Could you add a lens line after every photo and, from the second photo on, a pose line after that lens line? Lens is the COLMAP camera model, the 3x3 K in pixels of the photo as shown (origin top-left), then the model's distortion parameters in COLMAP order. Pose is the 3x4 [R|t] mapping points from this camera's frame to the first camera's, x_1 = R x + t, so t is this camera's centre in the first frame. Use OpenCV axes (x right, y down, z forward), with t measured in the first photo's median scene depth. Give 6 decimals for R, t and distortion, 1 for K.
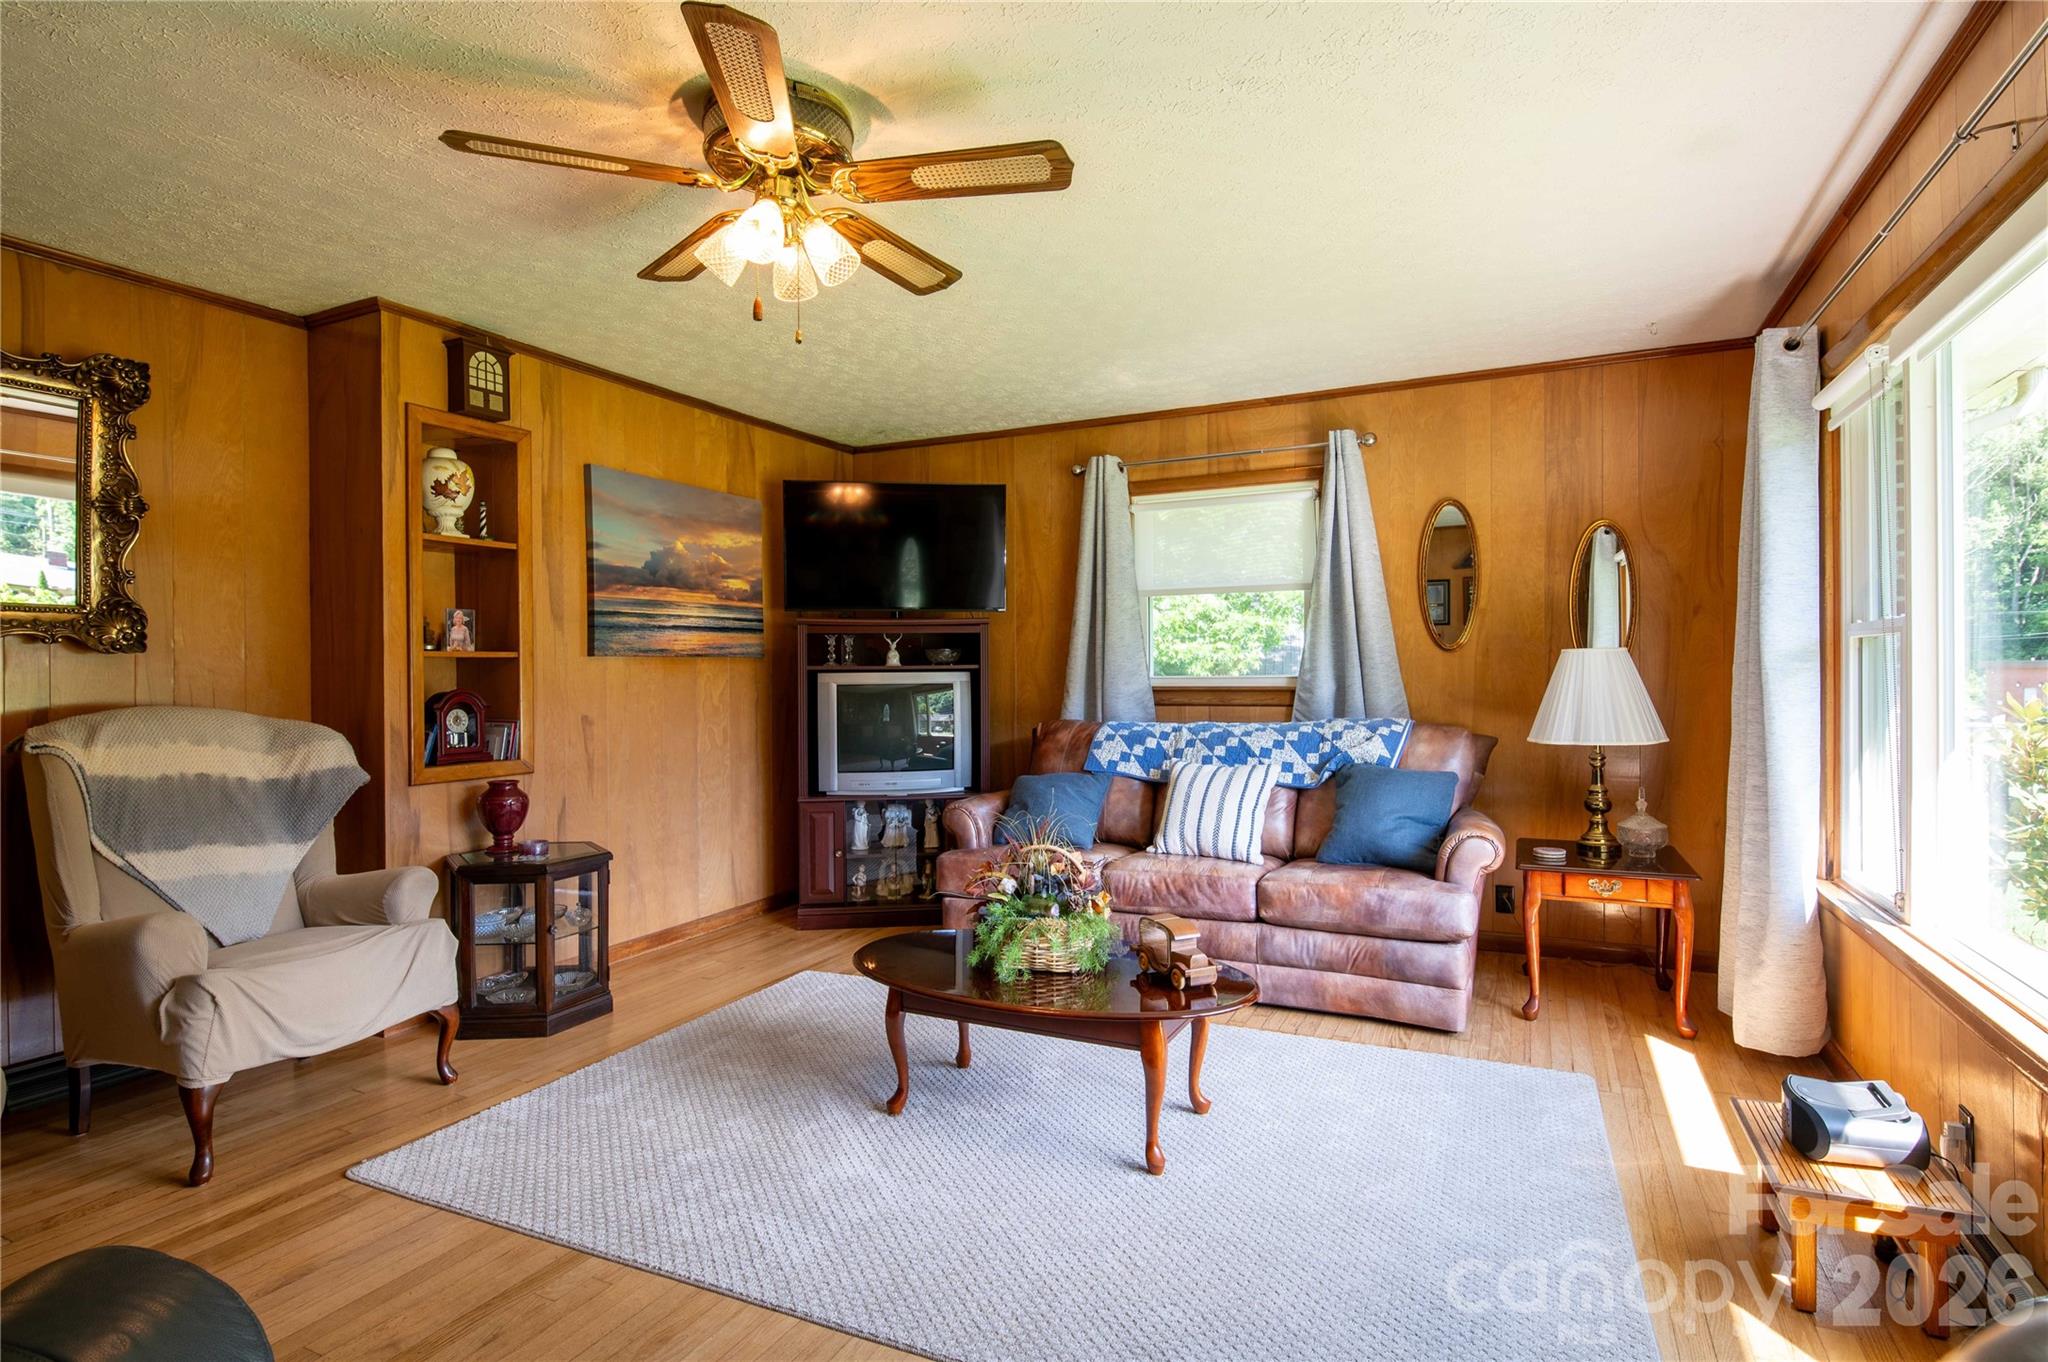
lens RADIAL K [[1031.4, 0, 1020.7], [0, 1031.4, 676.9], [0, 0, 1]] dist [0.001233, -0.000218]
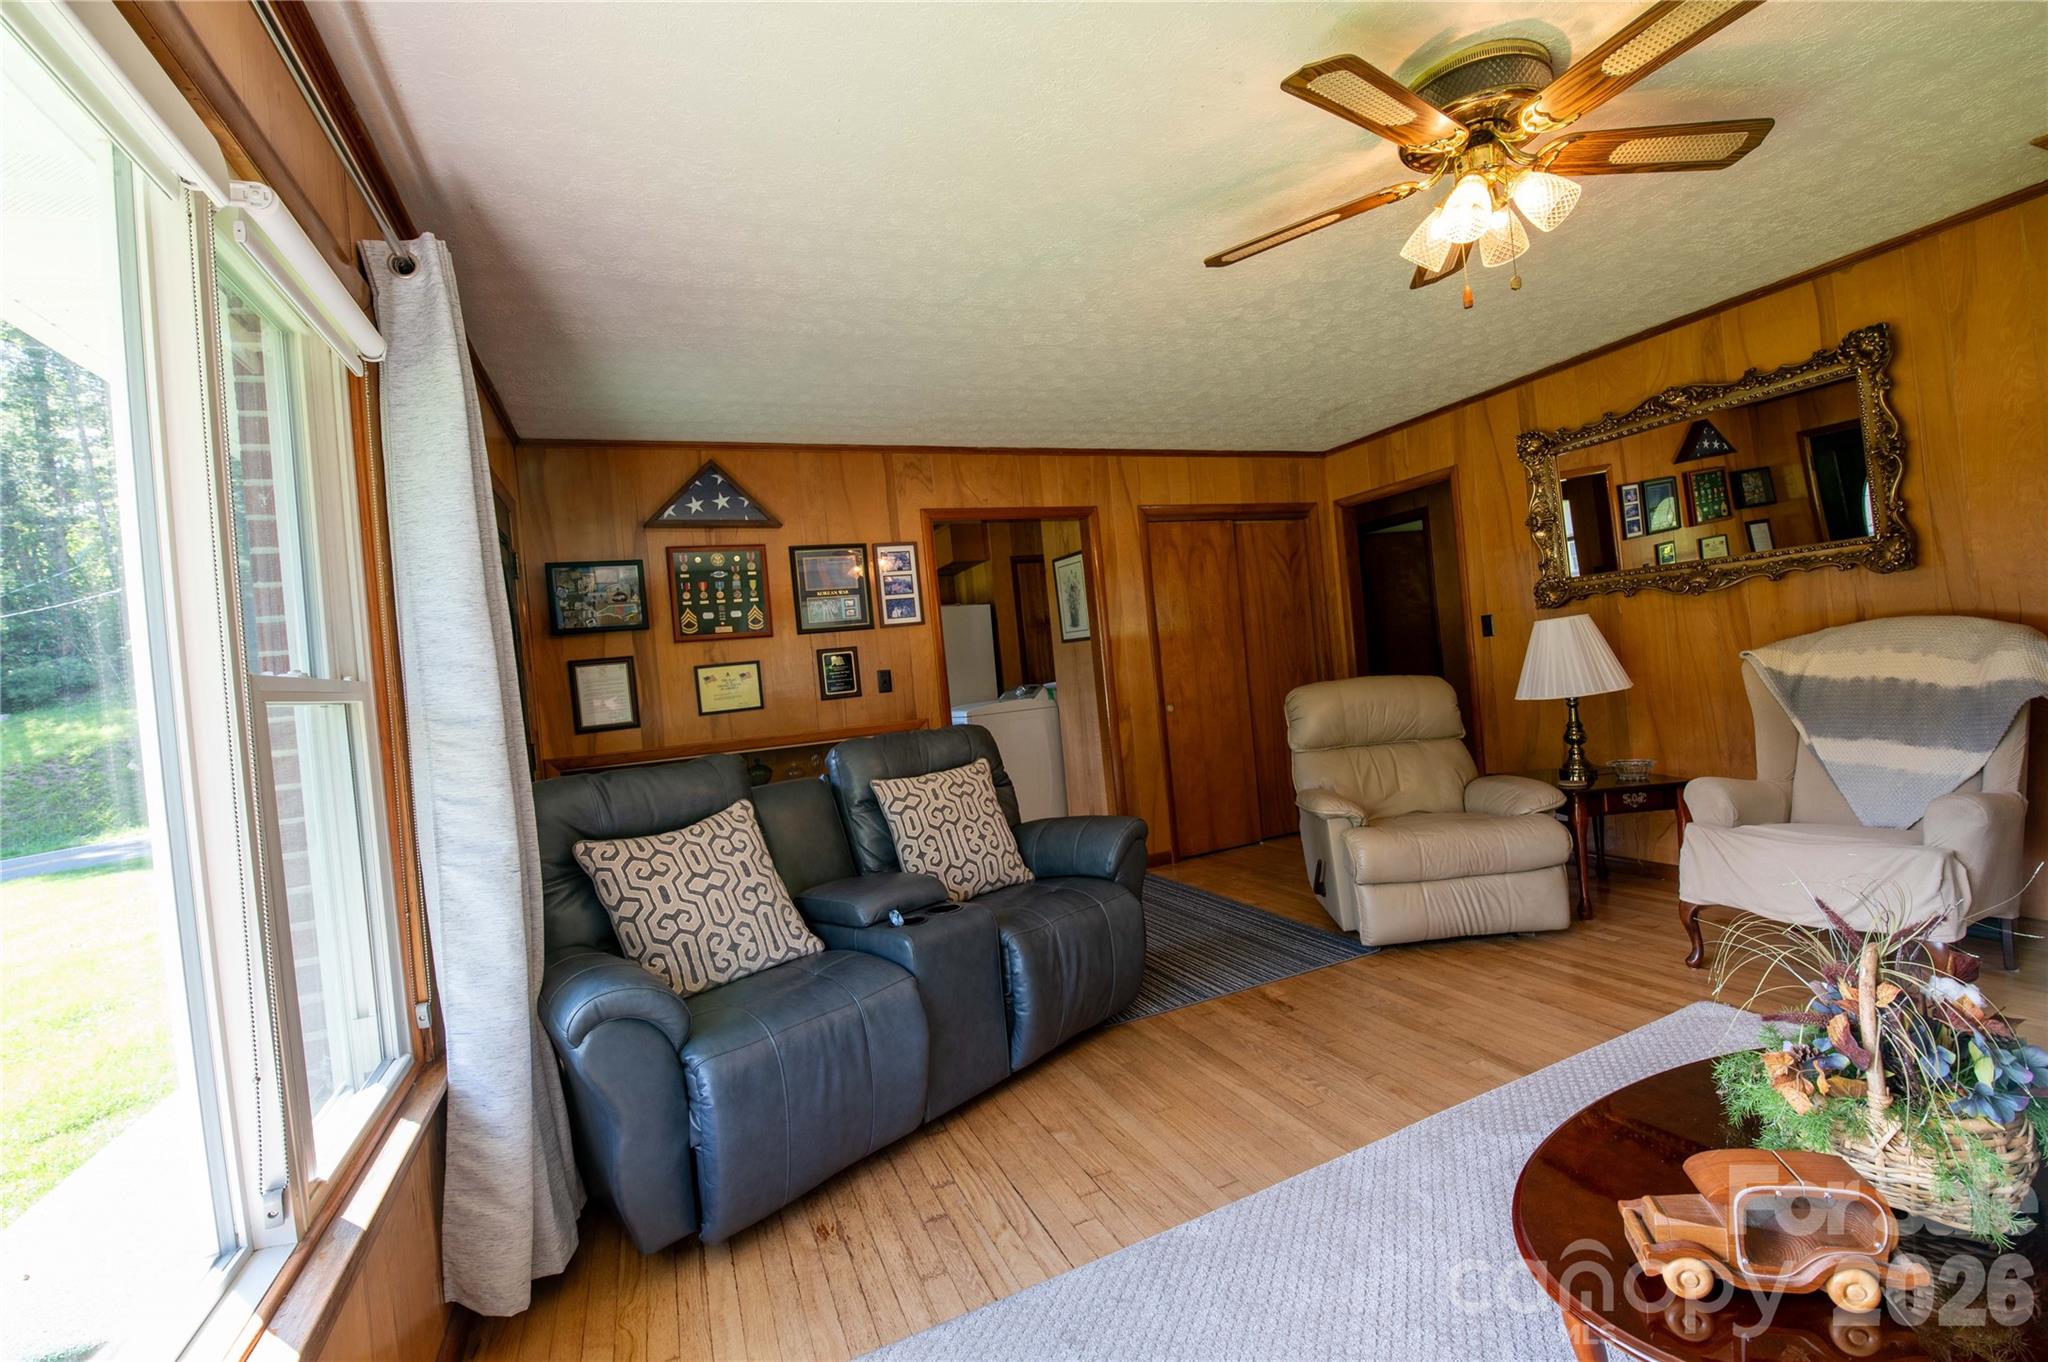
lens RADIAL K [[883.4, 0, 1022.8], [0, 883.4, 677.5], [0, 0, 1]] dist [-0.001179, -0.010725]
pose [[-0.650239, 0.077029, -0.755815, 0.406869], [0.098240, 0.995019, 0.016891, -0.012733], [0.753352, -0.063268, -0.654567, 0.647850]]
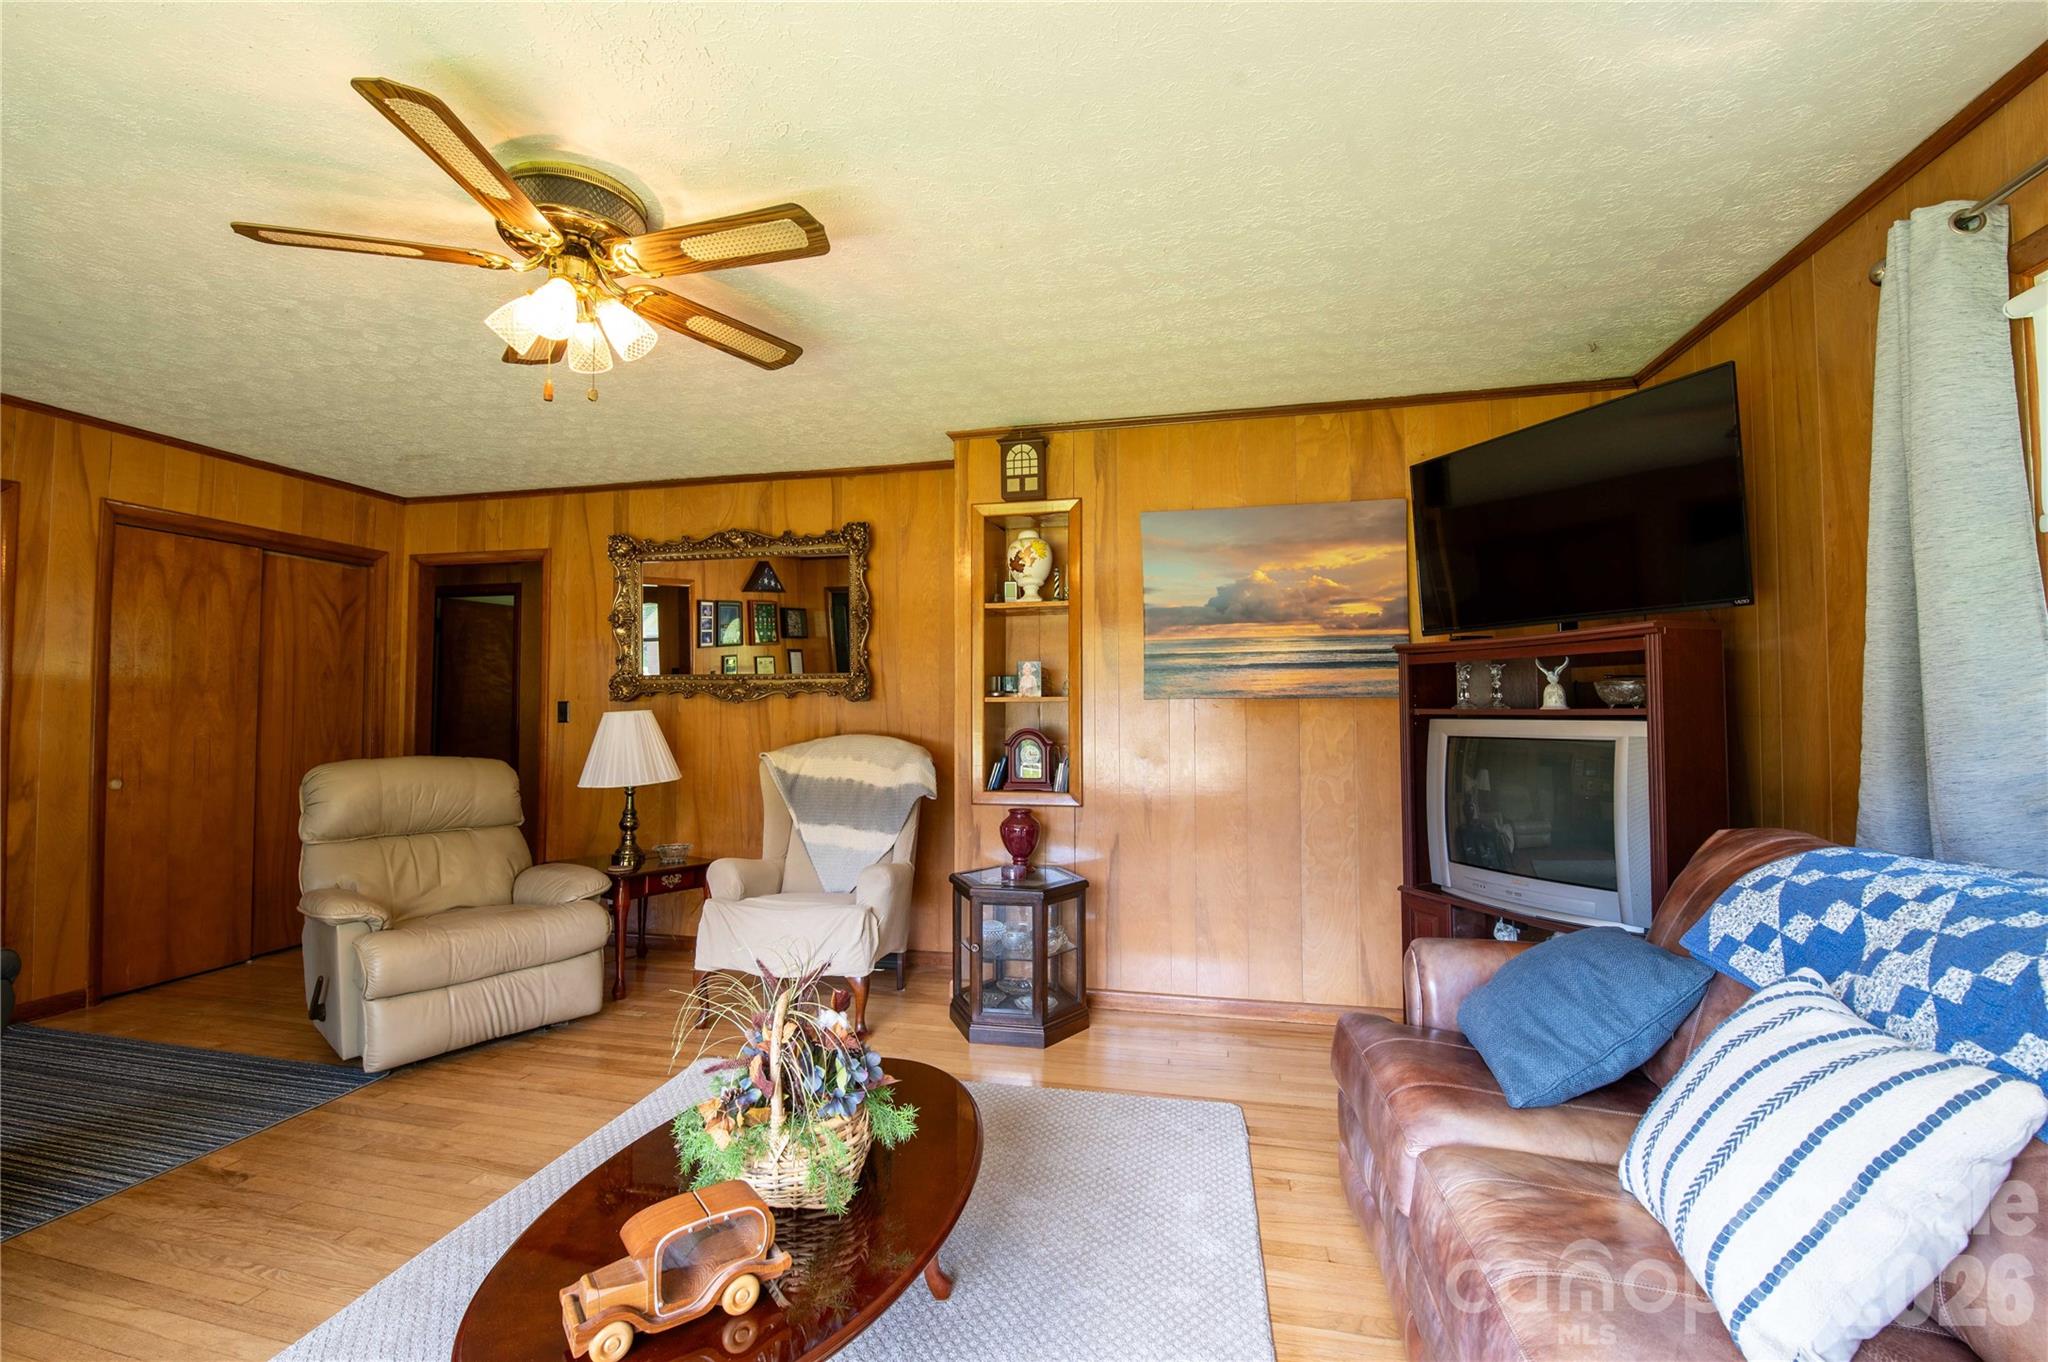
lens RADIAL K [[882.9, 0, 1022.1], [0, 882.9, 677.9], [0, 0, 1]] dist [-0.002096, -0.010120]
pose [[0.229681, -0.027805, -0.972869, 0.401966], [-0.005525, 0.999538, -0.029872, -0.014436], [0.973250, 0.012236, 0.229421, 0.675046]]
